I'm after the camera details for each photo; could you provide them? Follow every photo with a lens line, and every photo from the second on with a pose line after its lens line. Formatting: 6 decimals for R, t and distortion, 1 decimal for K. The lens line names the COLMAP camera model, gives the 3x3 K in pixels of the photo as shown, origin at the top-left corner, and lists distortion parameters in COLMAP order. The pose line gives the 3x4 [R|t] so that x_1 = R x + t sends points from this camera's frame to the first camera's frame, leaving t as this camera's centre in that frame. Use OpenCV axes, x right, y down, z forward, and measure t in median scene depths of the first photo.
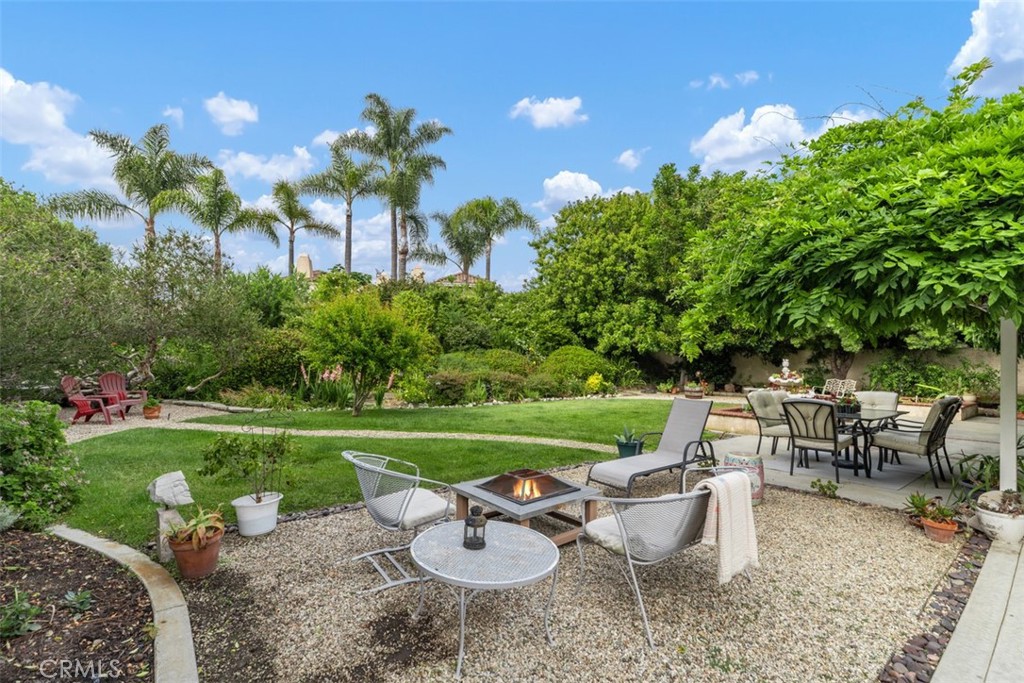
lens RADIAL K [[463.0, 0, 509.7], [0, 463.0, 338.7], [0, 0, 1]] dist [0.003603, 0.000262]
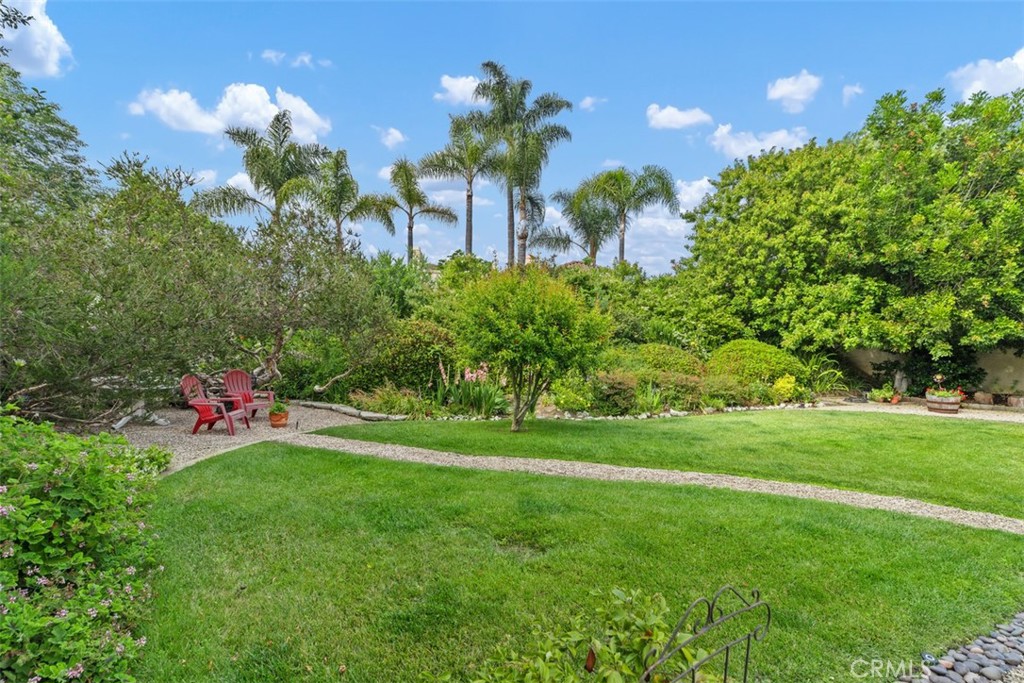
lens RADIAL K [[469.7, 0, 511.1], [0, 469.7, 347.7], [0, 0, 1]] dist [-0.000349, 0.000108]
pose [[0.979510, 0.003184, -0.201369, -0.100671], [0.002682, 0.999580, 0.028850, 0.004775], [0.201377, -0.028798, 0.979090, 0.136473]]
